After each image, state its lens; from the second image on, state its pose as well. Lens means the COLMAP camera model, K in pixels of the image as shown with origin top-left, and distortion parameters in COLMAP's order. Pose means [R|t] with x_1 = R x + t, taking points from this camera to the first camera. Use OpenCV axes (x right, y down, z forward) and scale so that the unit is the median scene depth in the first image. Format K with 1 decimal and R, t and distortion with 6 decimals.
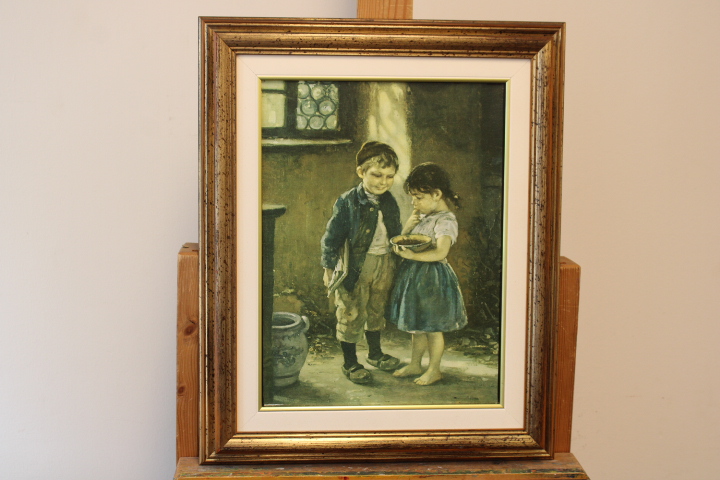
lens RADIAL K [[1080.6, 0, 362.8], [0, 1080.6, 233.6], [0, 0, 1]] dist [-0.033281, 0.000000]
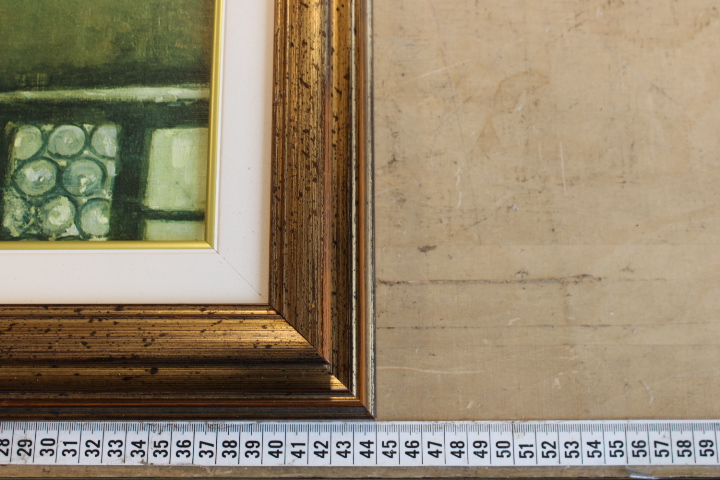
lens RADIAL K [[992.0, 0, 359.8], [0, 992.0, 245.2], [0, 0, 1]] dist [-0.046262, 0.000000]
pose [[-0.996643, -0.011664, -0.081030, -0.117167], [-0.006022, -0.976671, 0.214657, -0.212183], [-0.081643, 0.214424, 0.973322, 0.649933]]
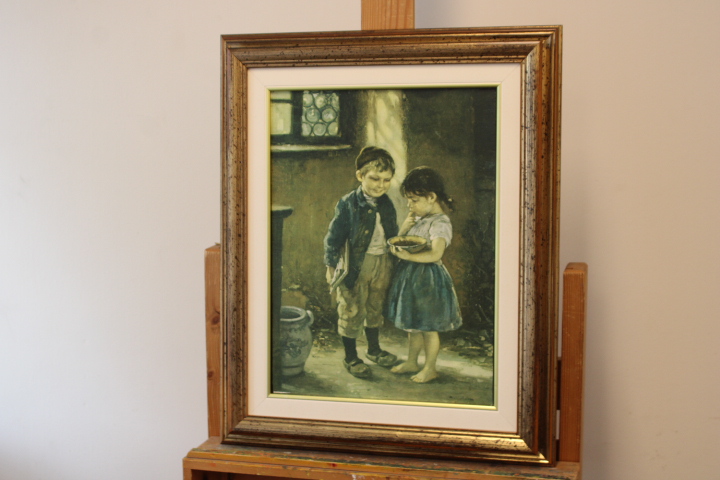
lens RADIAL K [[1127.5, 0, 364.7], [0, 1127.5, 236.2], [0, 0, 1]] dist [-0.033712, 0.000000]
pose [[0.944849, 0.016400, -0.327095, 0.360847], [-0.021746, 0.999683, -0.012693, 0.015736], [0.326783, 0.019105, 0.944906, -0.035646]]
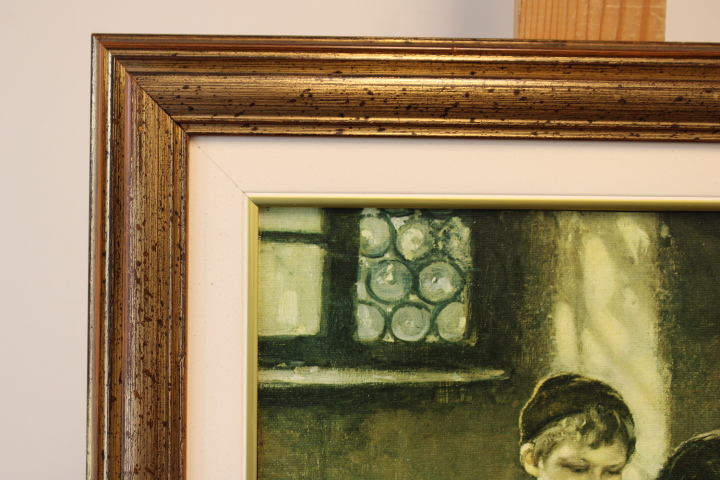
lens RADIAL K [[1052.0, 0, 354.2], [0, 1052.0, 236.8], [0, 0, 1]] dist [-0.033763, 0.000000]
pose [[0.999229, 0.004410, -0.039022, -0.047511], [-0.007044, 0.997686, -0.067622, -0.106249], [0.038634, 0.067845, 0.996948, 0.638993]]
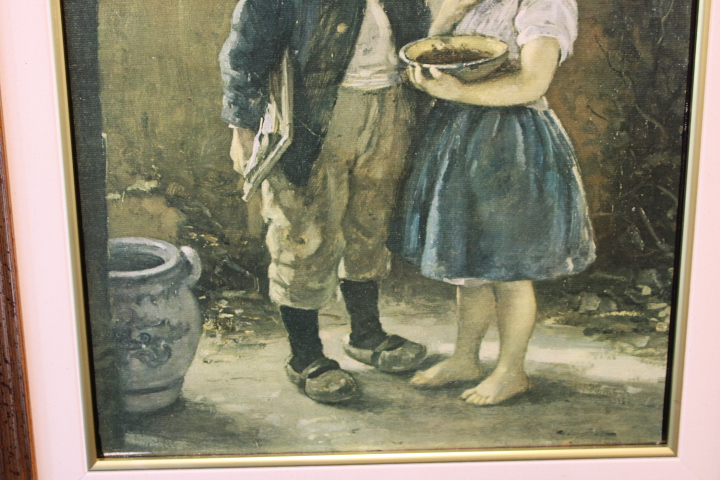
lens RADIAL K [[1080.6, 0, 357.1], [0, 1080.6, 244.9], [0, 0, 1]] dist [-0.033281, 0.000000]
pose [[0.998291, -0.004355, -0.058270, 0.032194], [0.015064, 0.982692, 0.184632, 0.002507], [0.056457, -0.185194, 0.981079, 0.610083]]
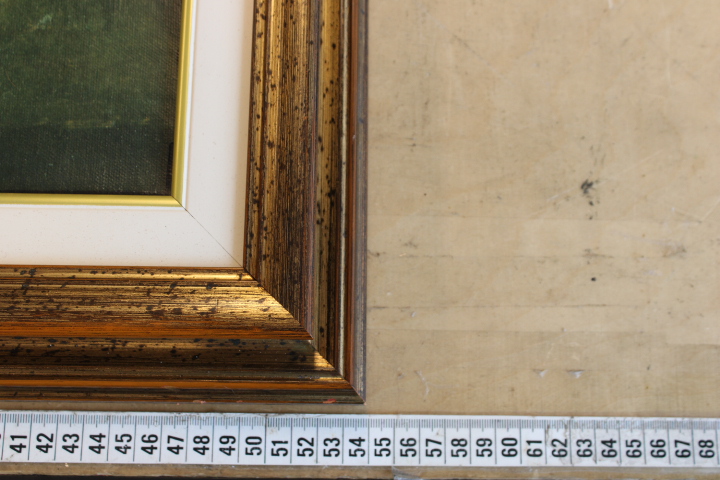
lens RADIAL K [[992.0, 0, 358.8], [0, 992.0, 242.4], [0, 0, 1]] dist [-0.046262, 0.000000]
pose [[0.006685, 0.944689, -0.327900, 0.238976], [-0.991295, -0.036858, -0.126398, -0.156951], [-0.131492, 0.325890, 0.936219, 0.722427]]
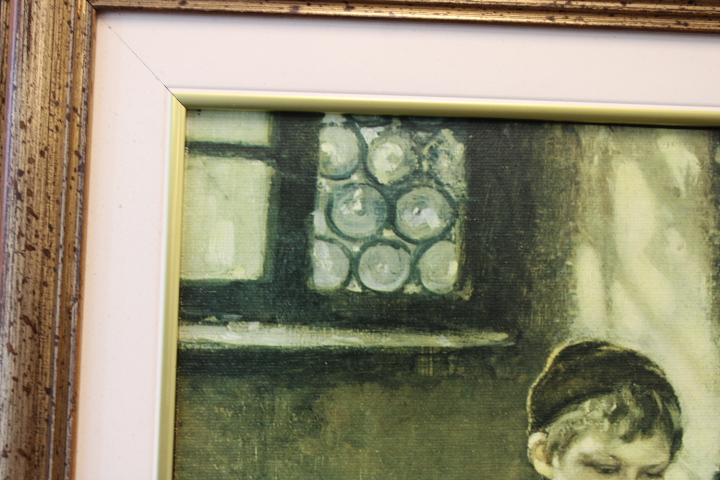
lens RADIAL K [[1052.0, 0, 355.5], [0, 1052.0, 238.6], [0, 0, 1]] dist [-0.033763, 0.000000]
pose [[0.998969, 0.022031, -0.039688, -0.039215], [-0.027281, 0.990192, -0.137026, -0.072503], [0.036280, 0.137967, 0.989772, 0.727787]]
